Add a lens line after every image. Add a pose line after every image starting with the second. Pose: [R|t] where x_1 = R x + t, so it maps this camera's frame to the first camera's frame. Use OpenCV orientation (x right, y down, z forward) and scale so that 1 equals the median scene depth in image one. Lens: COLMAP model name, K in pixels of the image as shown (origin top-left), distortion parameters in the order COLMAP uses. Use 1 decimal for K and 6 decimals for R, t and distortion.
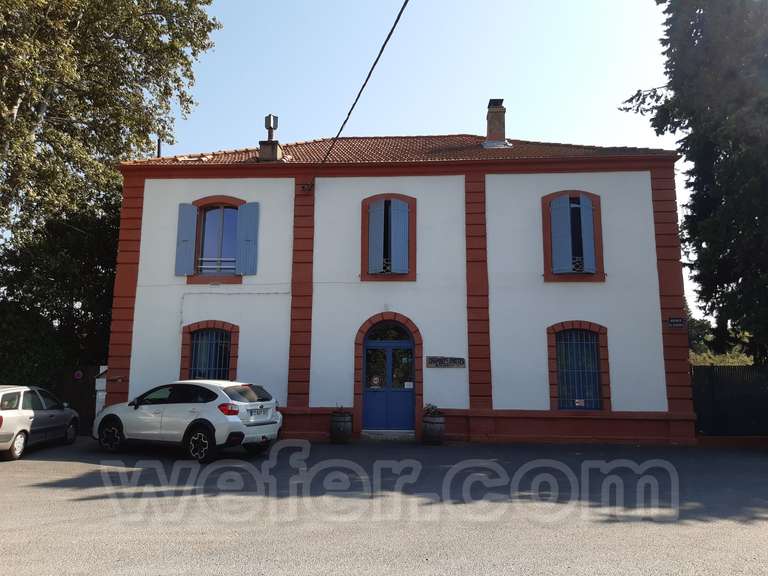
lens RADIAL K [[597.6, 0, 380.8], [0, 597.6, 283.0], [0, 0, 1]] dist [0.100062, -0.184375]
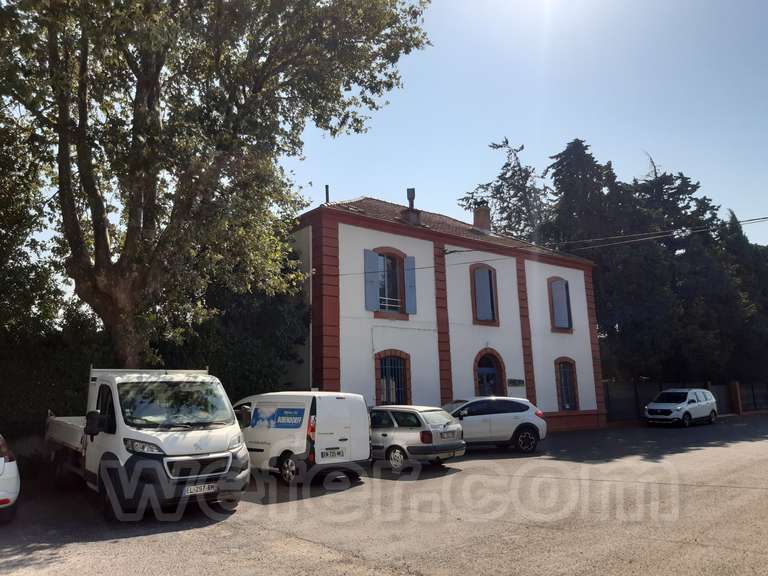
lens RADIAL K [[597.6, 0, 380.8], [0, 597.6, 283.0], [0, 0, 1]] dist [0.100062, -0.184375]
pose [[0.735786, 0.103019, 0.669332, -1.129251], [-0.082010, 0.994642, -0.062937, 0.006355], [-0.672230, -0.008584, 0.740293, 0.112573]]
